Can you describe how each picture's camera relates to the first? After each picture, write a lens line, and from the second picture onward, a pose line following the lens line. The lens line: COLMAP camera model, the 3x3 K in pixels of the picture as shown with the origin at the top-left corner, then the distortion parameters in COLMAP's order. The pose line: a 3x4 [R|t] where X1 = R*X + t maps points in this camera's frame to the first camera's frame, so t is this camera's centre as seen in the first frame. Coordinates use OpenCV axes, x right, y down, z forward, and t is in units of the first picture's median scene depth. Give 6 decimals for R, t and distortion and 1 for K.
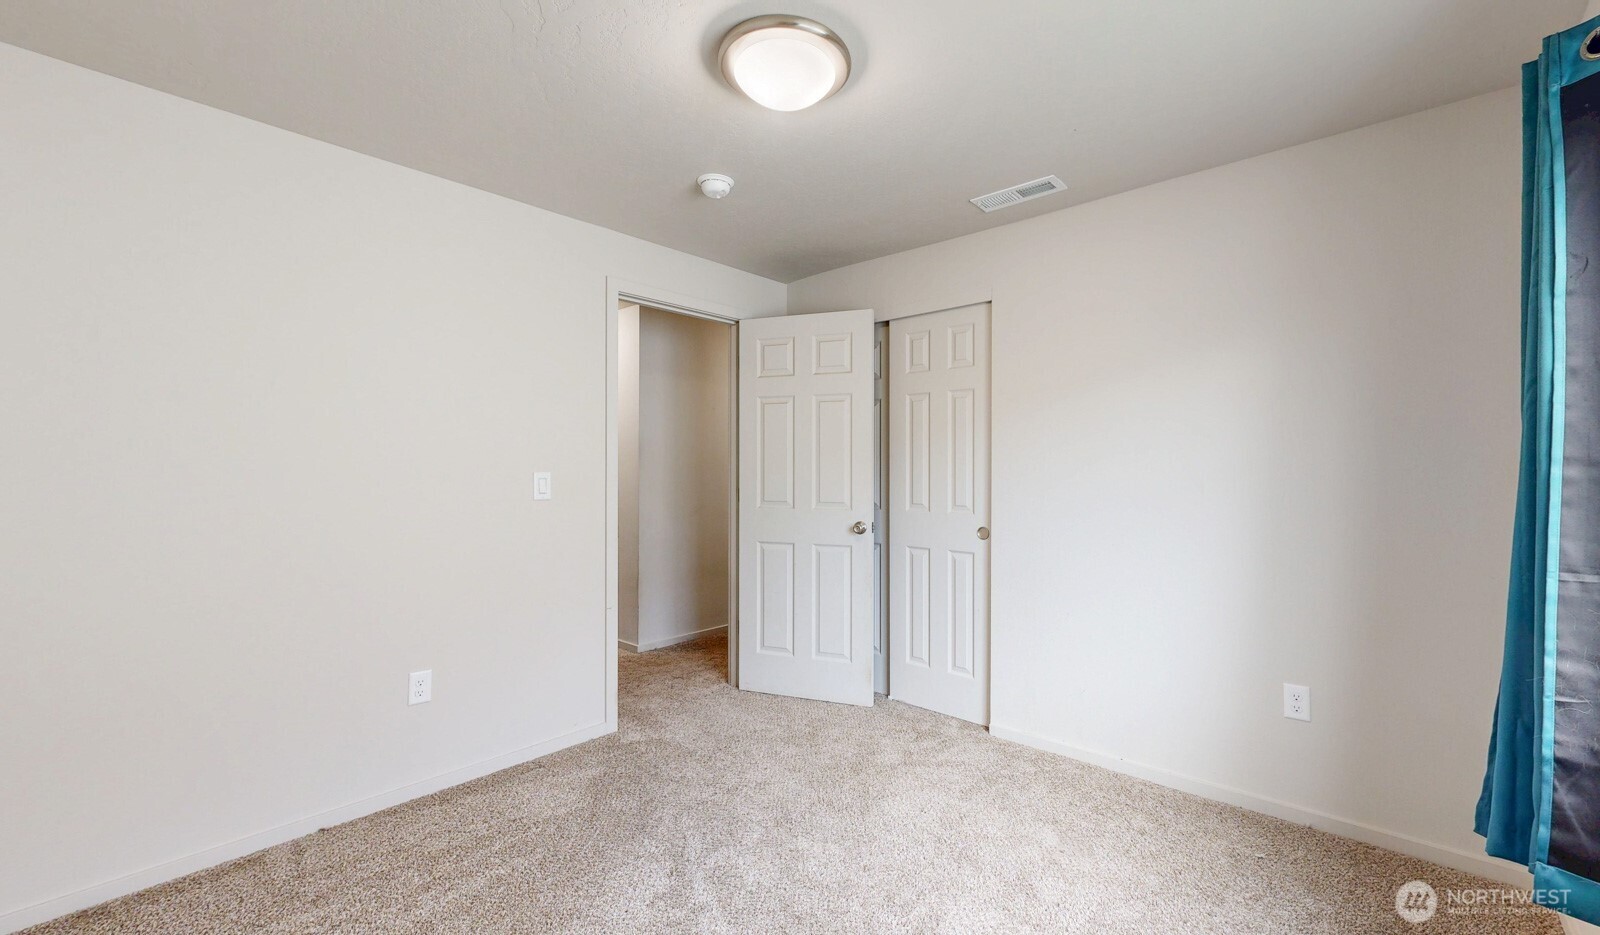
lens RADIAL K [[611.8, 0, 800.0], [0, 611.8, 467.5], [0, 0, 1]] dist [0.000369, 0.000083]
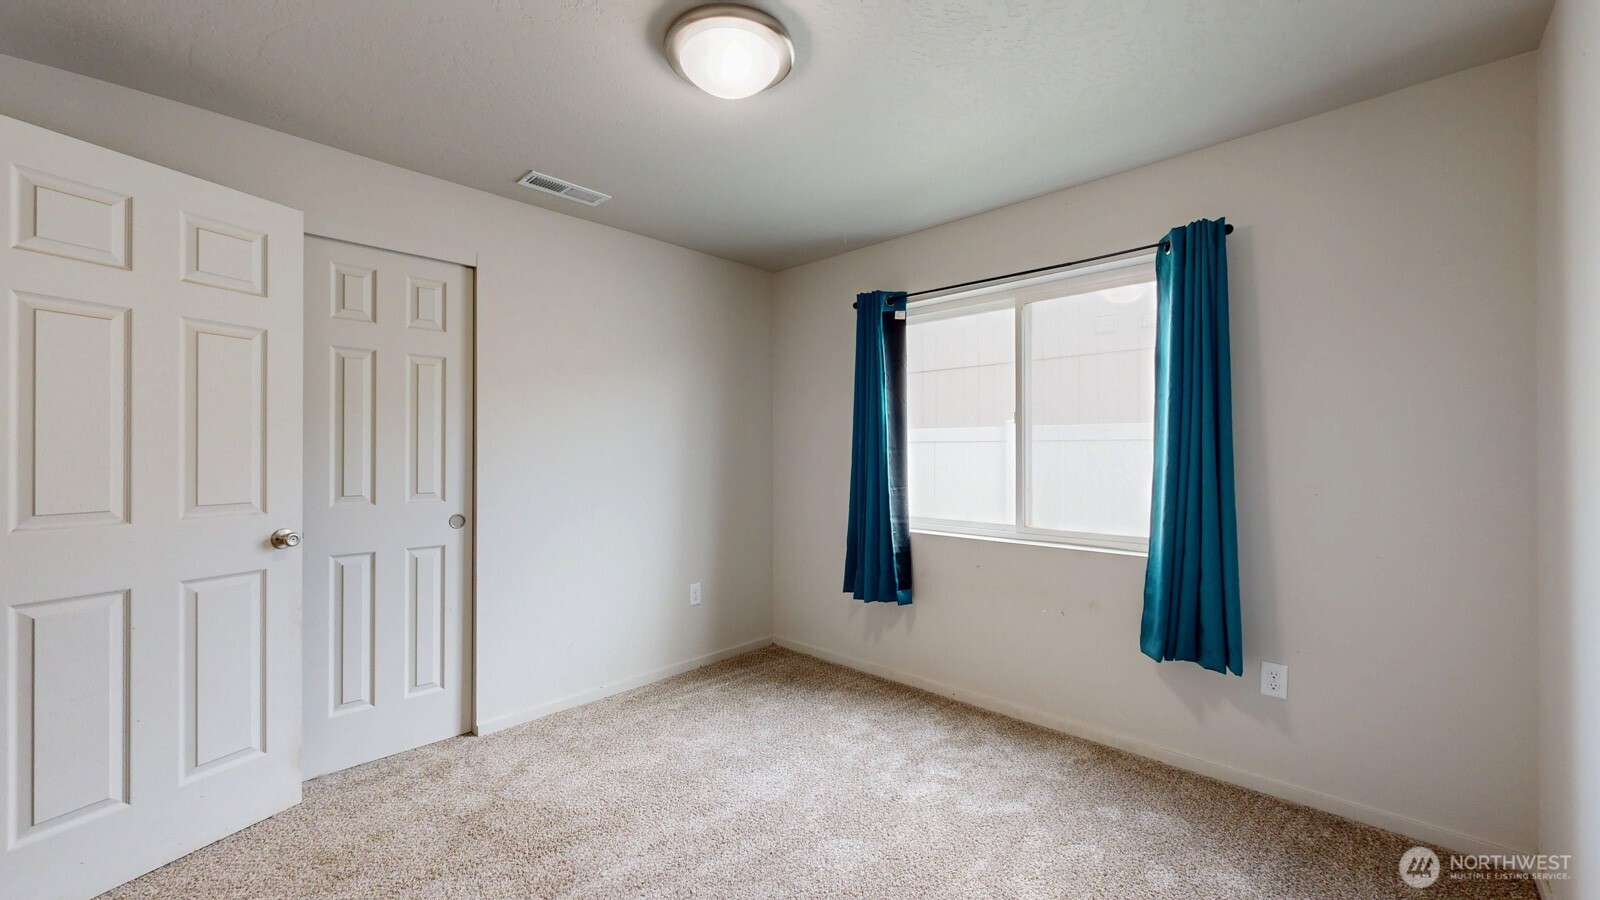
lens RADIAL K [[608.2, 0, 793.1], [0, 608.2, 453.9], [0, 0, 1]] dist [0.006430, -0.000120]
pose [[0.070904, -0.000300, 0.997483, -0.558479], [-0.004861, 0.999988, 0.000646, 0.005196], [-0.997471, -0.004895, 0.070902, 0.445050]]
